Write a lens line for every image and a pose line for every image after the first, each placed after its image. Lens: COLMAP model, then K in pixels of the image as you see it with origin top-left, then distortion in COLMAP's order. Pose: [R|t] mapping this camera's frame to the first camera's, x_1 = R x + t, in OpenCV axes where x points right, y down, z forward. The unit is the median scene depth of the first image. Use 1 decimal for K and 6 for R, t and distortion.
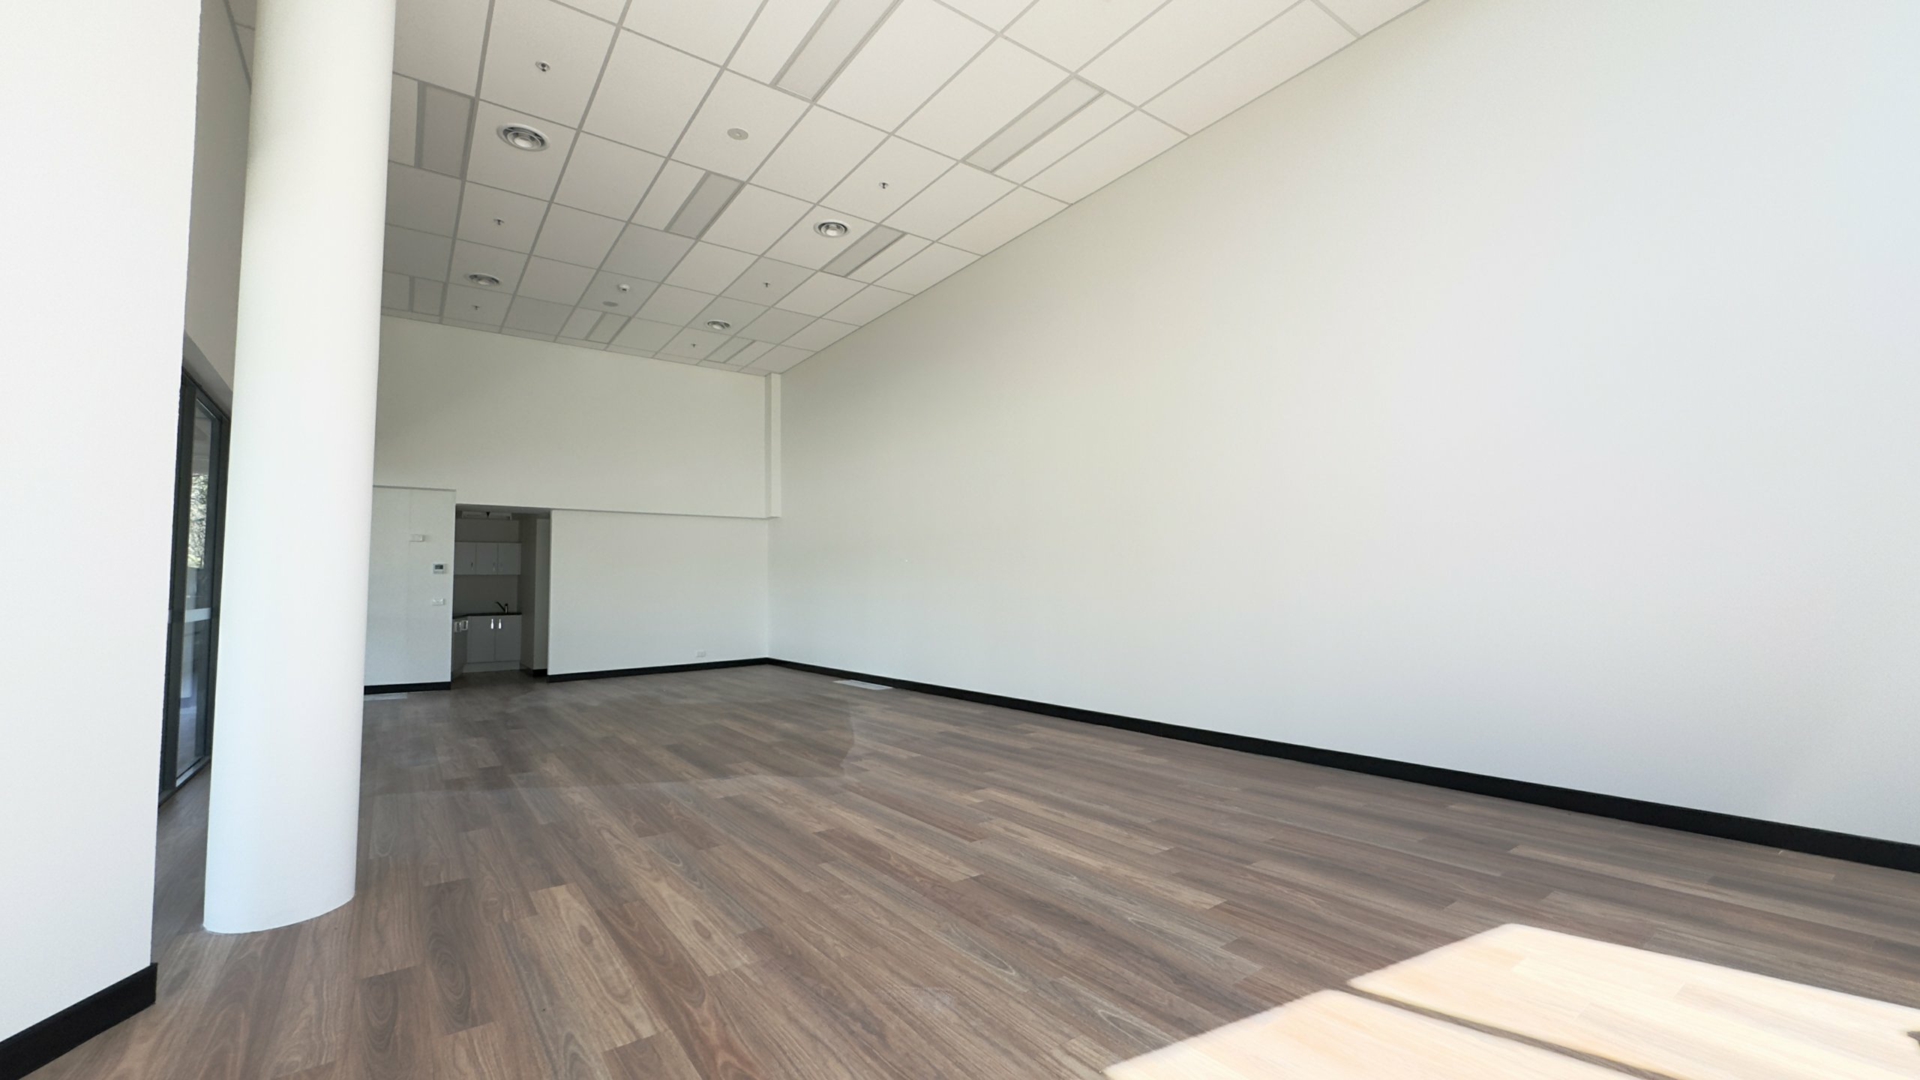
lens RADIAL K [[766.0, 0, 958.1], [0, 766.0, 540.6], [0, 0, 1]] dist [-0.002563, -0.000630]
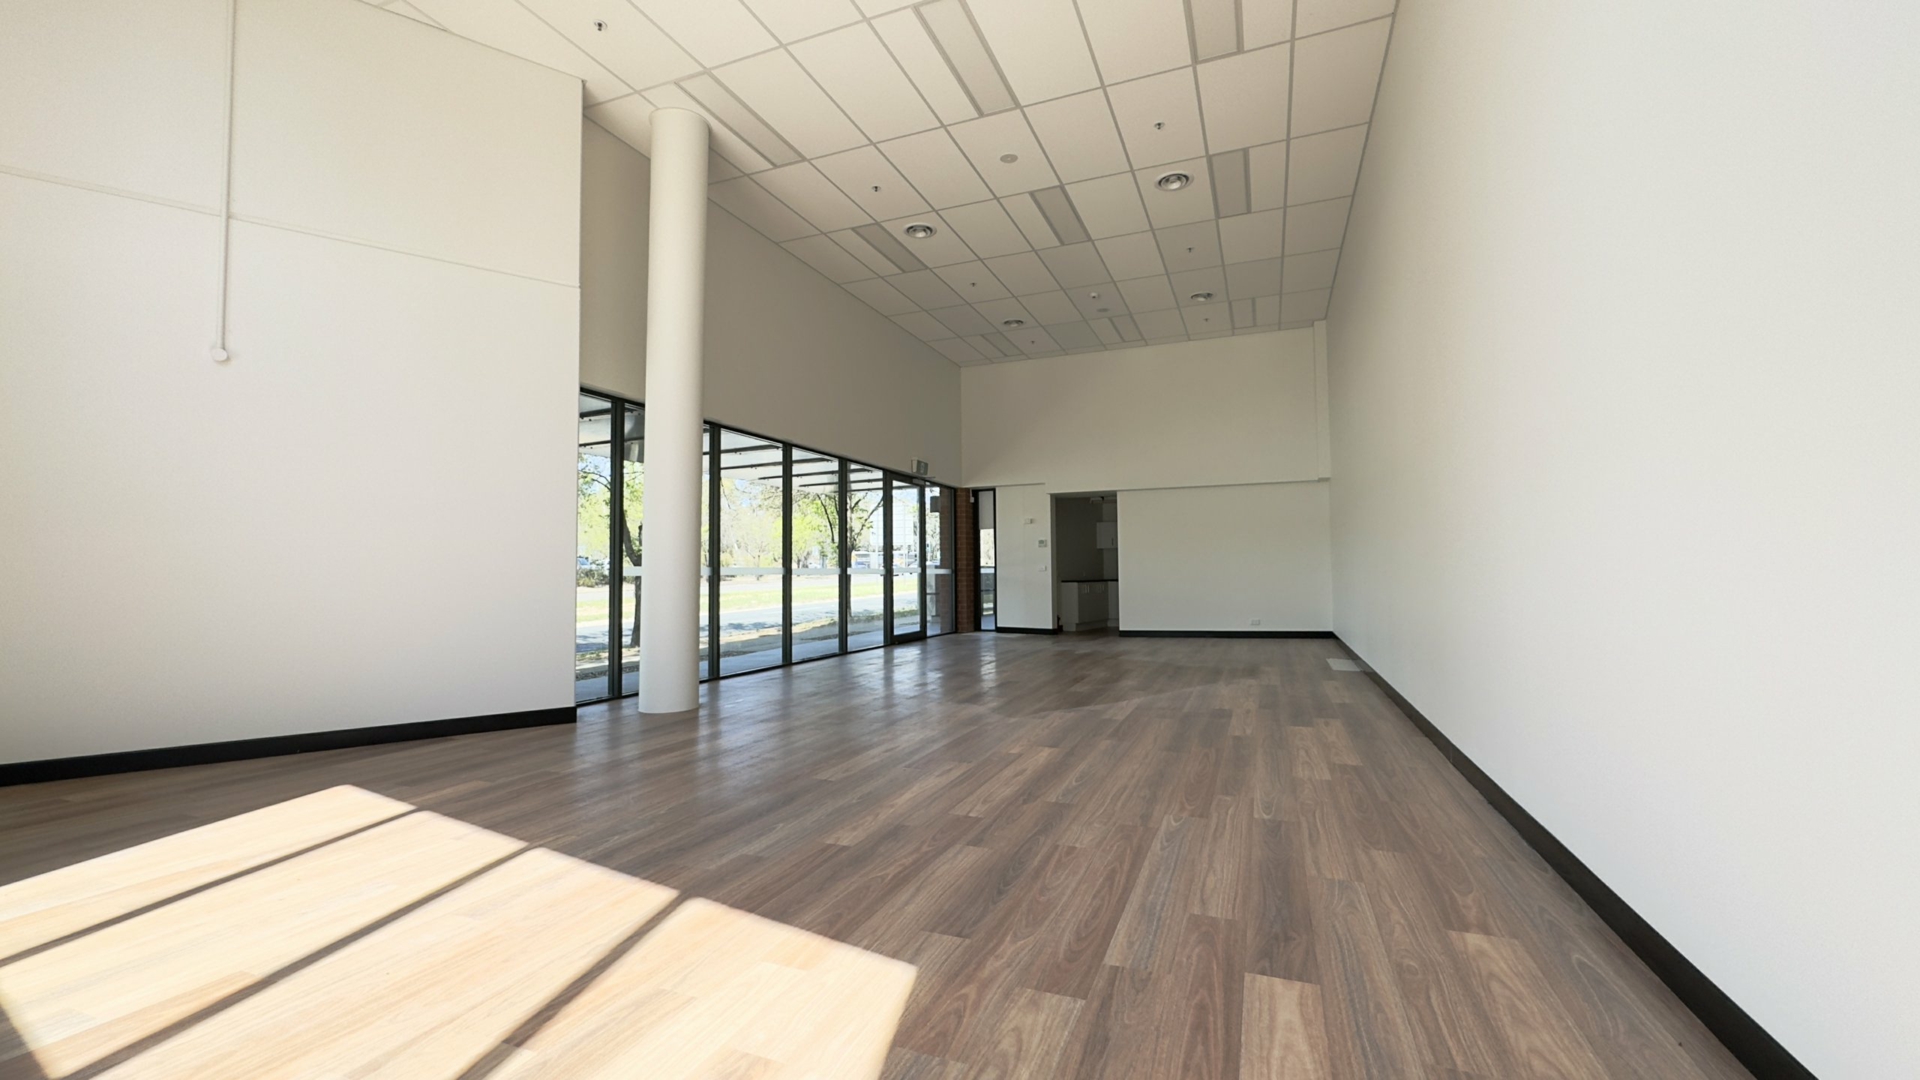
lens RADIAL K [[766.0, 0, 957.5], [0, 766.0, 540.8], [0, 0, 1]] dist [-0.002563, -0.000630]
pose [[0.525642, -0.029584, -0.850192, 1.070394], [0.057666, 0.998336, 0.000914, 0.063577], [0.848749, -0.049507, 0.526473, 0.504503]]
